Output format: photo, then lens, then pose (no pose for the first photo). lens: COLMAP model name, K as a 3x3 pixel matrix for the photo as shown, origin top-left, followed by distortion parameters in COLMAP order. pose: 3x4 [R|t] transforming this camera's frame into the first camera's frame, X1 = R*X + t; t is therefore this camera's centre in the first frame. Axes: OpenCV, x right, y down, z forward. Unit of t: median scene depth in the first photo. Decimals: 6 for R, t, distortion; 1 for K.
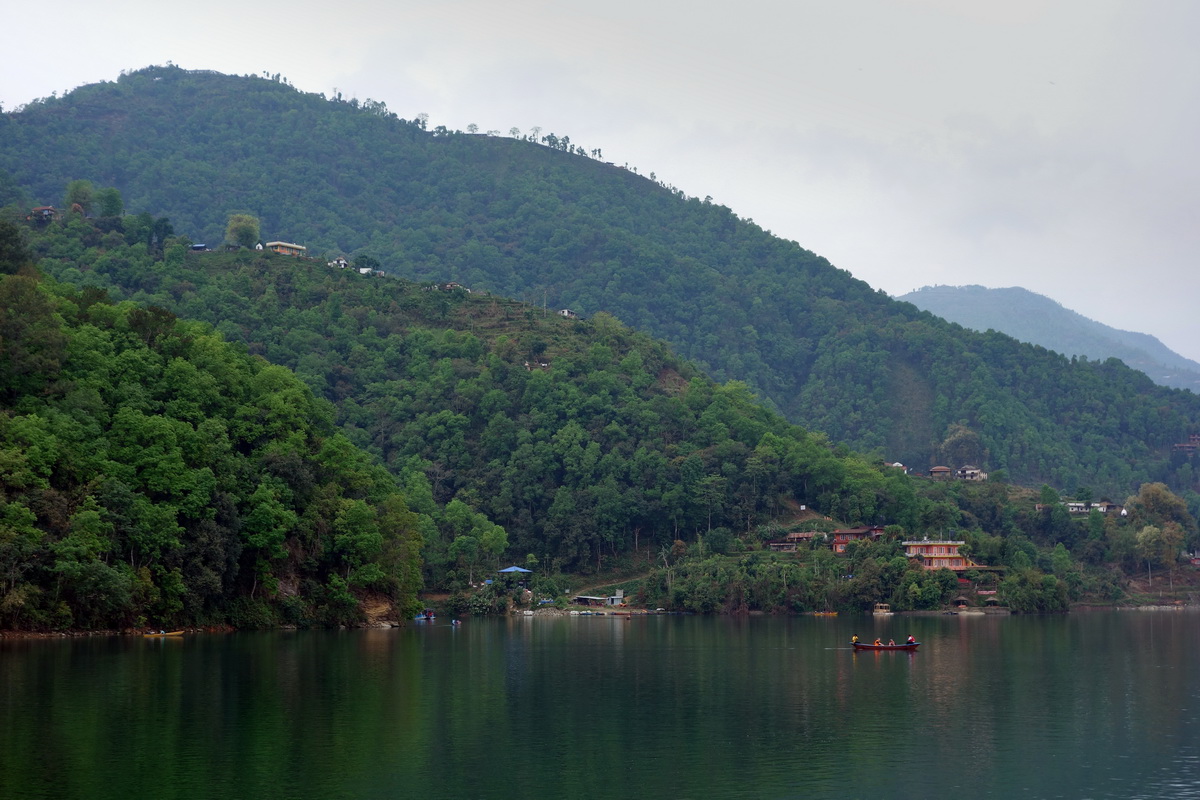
lens RADIAL K [[1989.5, 0, 599.3], [0, 1989.5, 402.5], [0, 0, 1]] dist [0.012714, 0.000000]
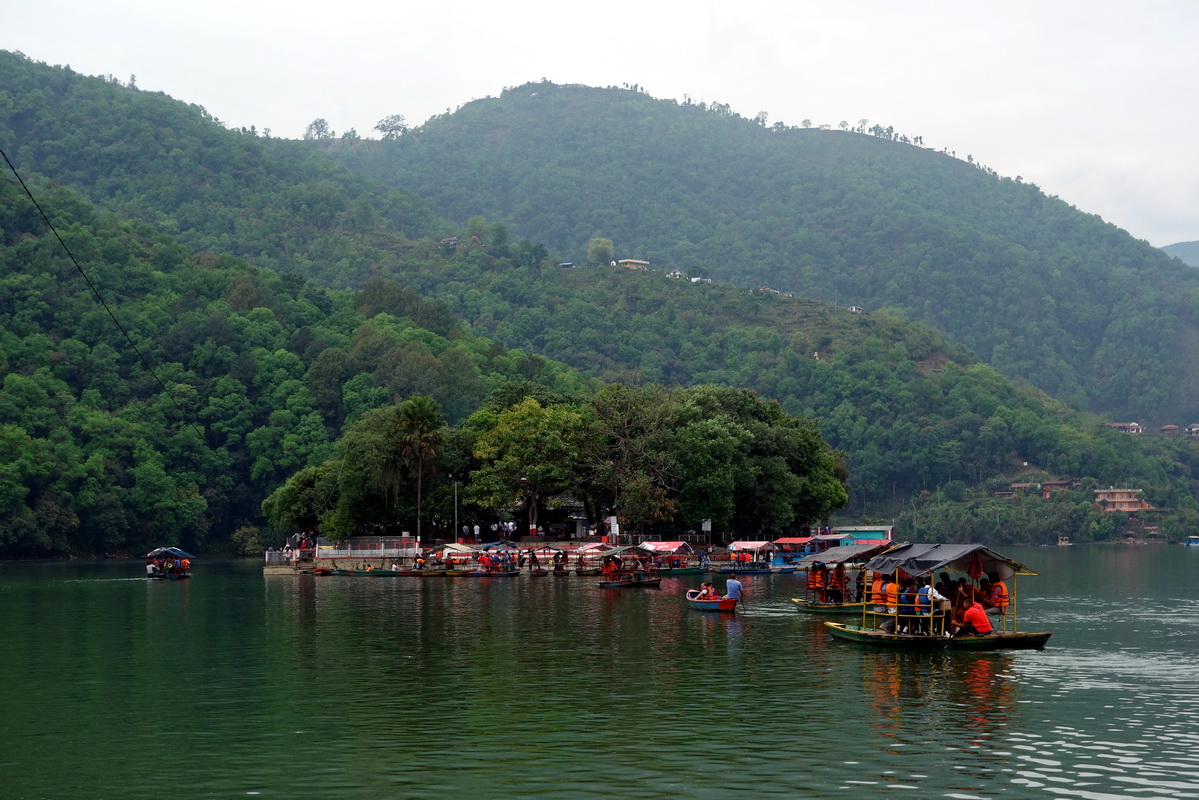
lens RADIAL K [[1764.3, 0, 588.5], [0, 1764.3, 438.5], [0, 0, 1]] dist [0.004312, 0.000000]
pose [[0.981395, -0.016656, -0.191276, 0.028340], [0.024621, 0.998922, 0.039344, -0.010566], [0.190415, -0.043321, 0.980747, -0.119812]]
